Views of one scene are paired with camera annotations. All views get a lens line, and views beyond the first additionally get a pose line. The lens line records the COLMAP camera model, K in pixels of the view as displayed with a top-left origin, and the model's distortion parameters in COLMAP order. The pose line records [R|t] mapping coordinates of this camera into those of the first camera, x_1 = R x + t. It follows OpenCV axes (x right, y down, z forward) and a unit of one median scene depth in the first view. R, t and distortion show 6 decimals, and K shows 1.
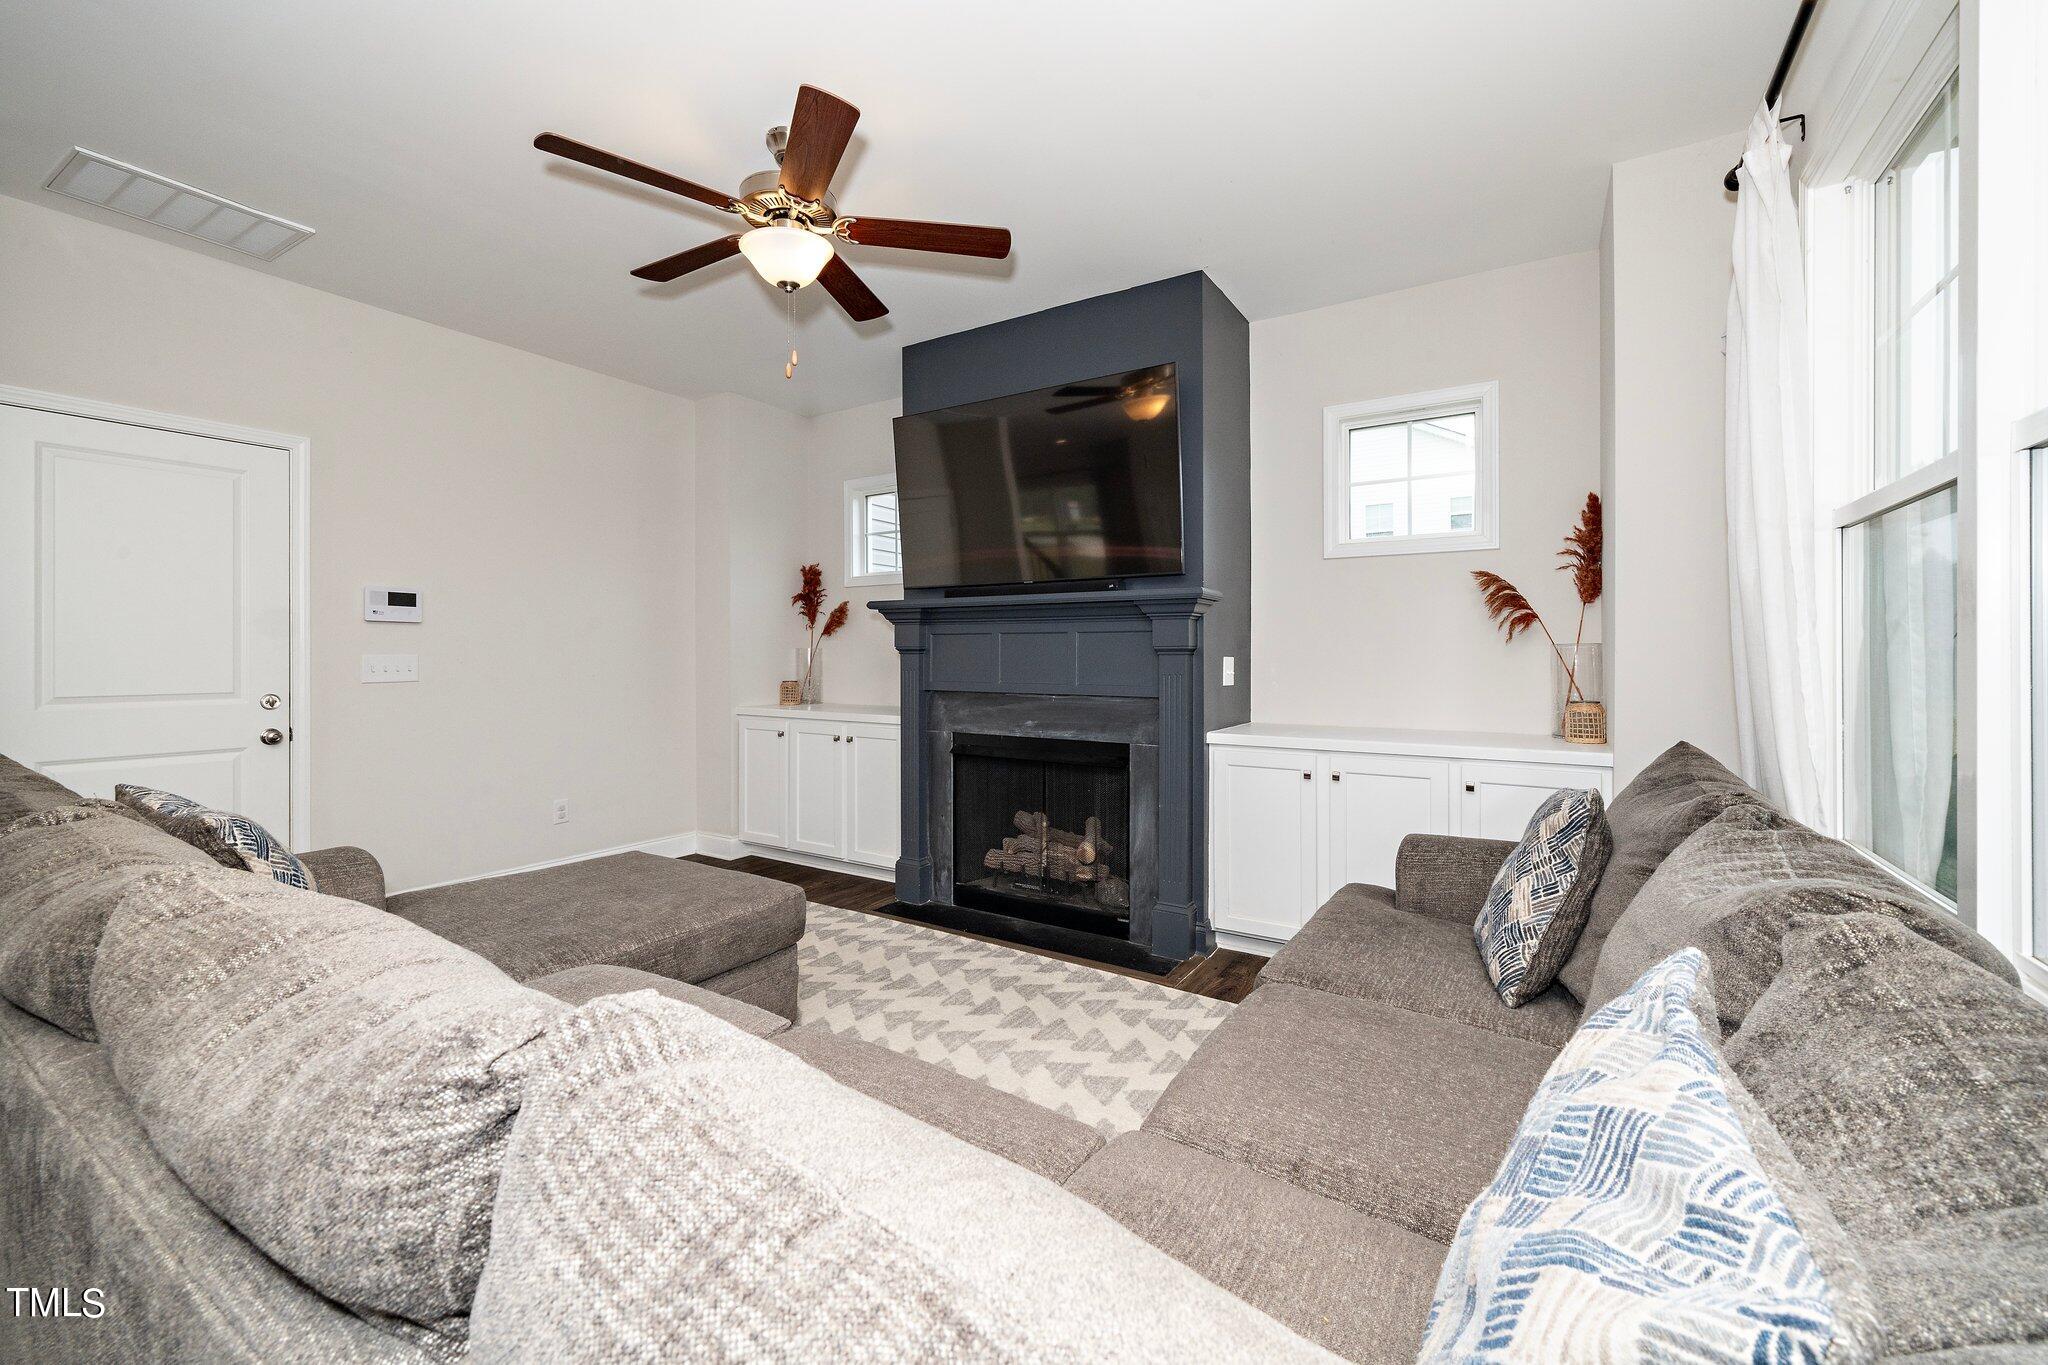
lens RADIAL K [[810.8, 0, 1033.6], [0, 810.8, 656.9], [0, 0, 1]] dist [-0.000833, -0.000037]
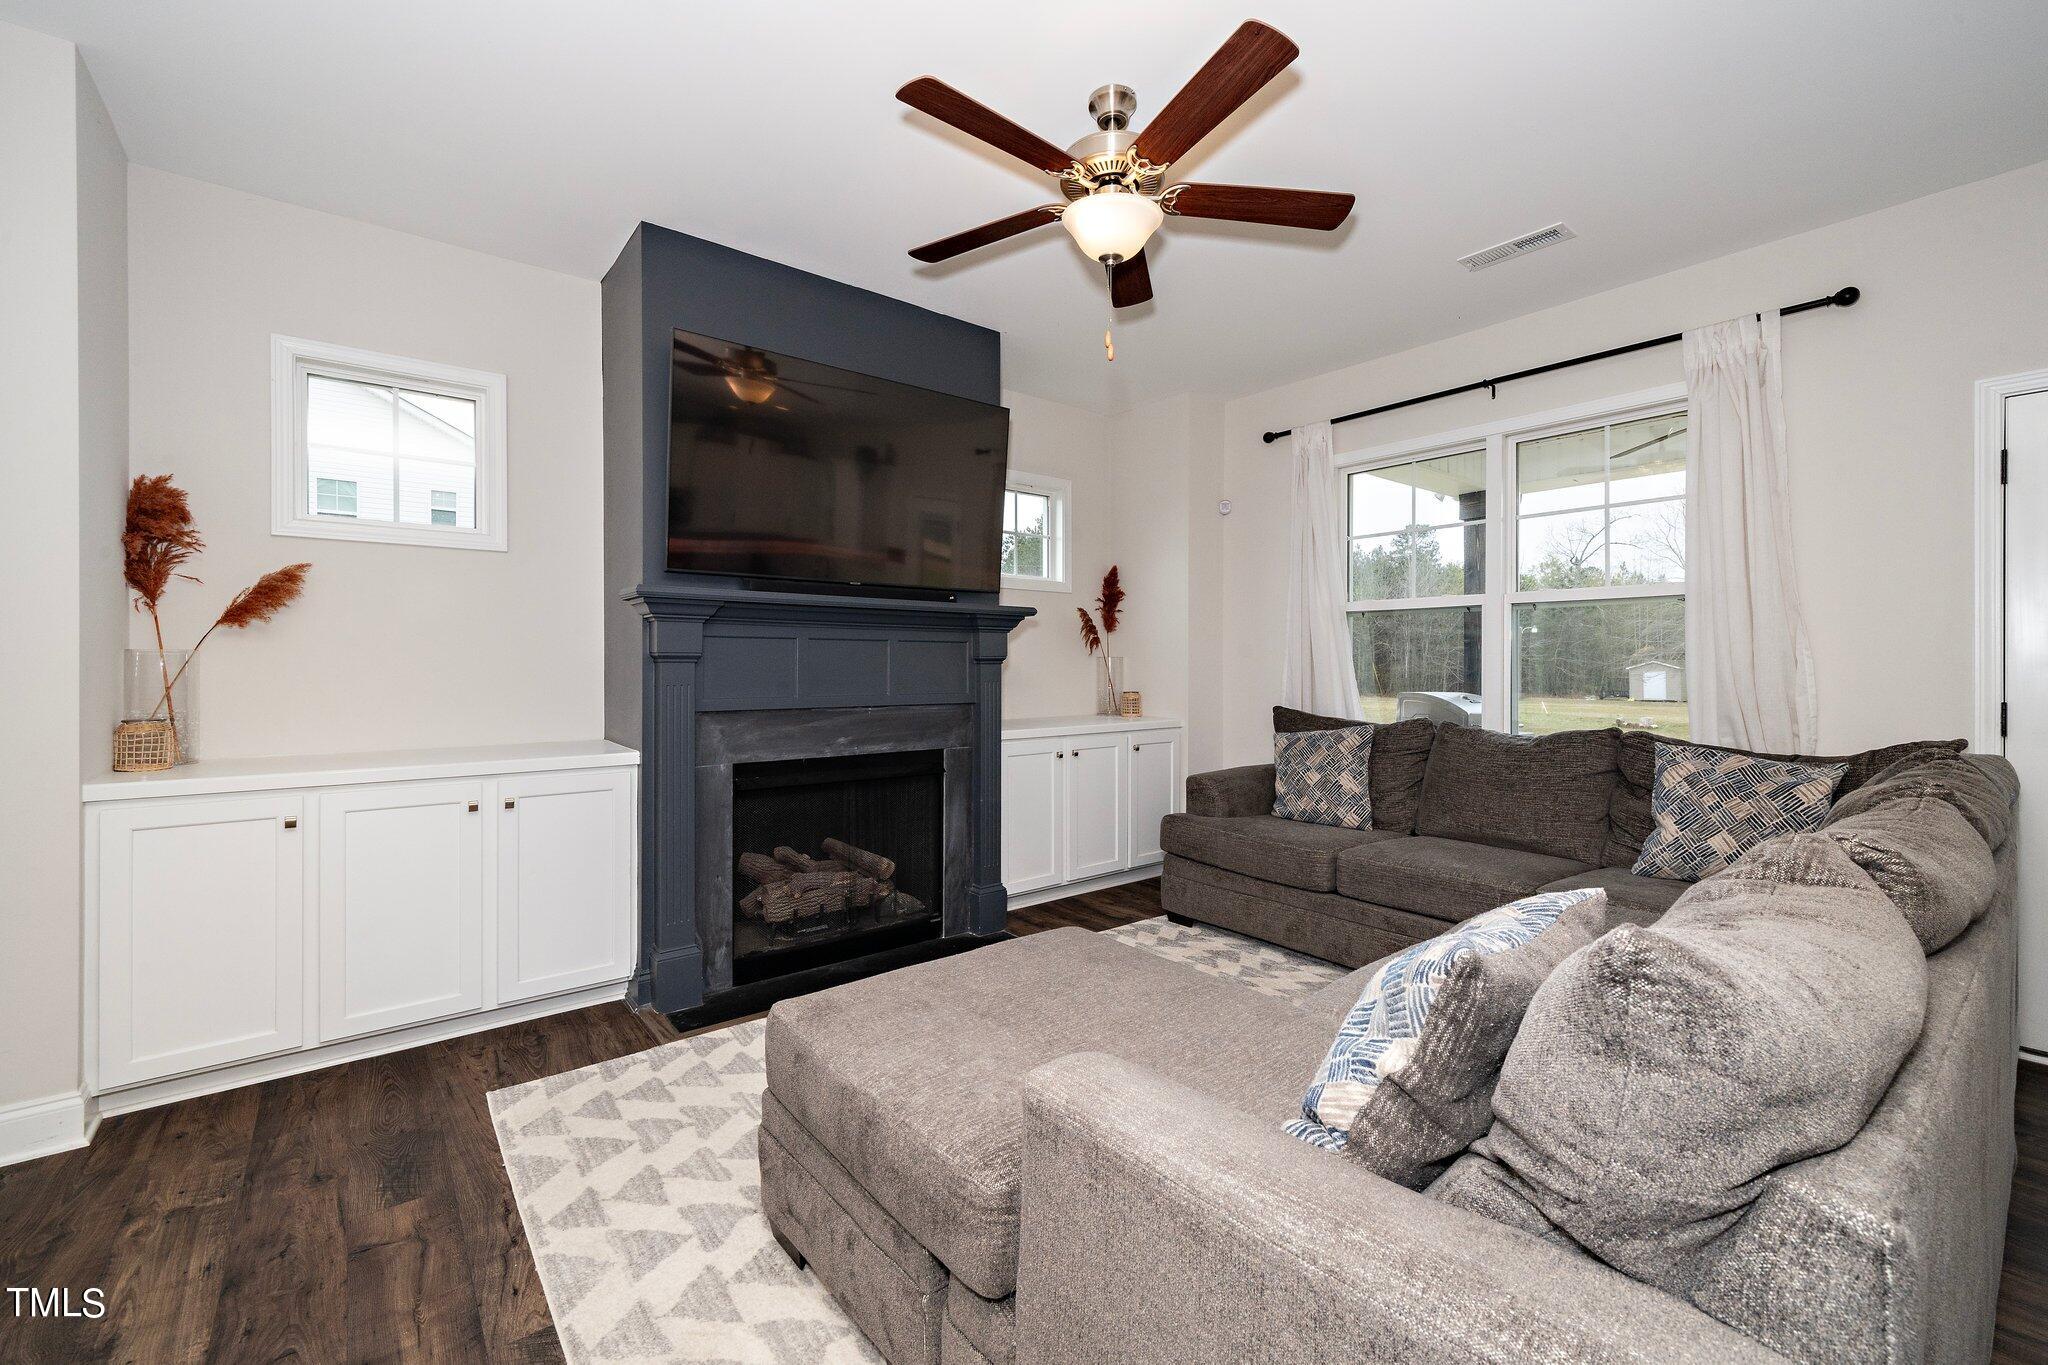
lens RADIAL K [[837.7, 0, 1024.2], [0, 837.7, 660.5], [0, 0, 1]] dist [-0.002036, -0.000186]
pose [[0.334723, 0.002347, 0.942314, -0.790802], [0.002336, 0.999992, -0.003321, -0.003014], [-0.942314, 0.003313, 0.334715, 0.488831]]
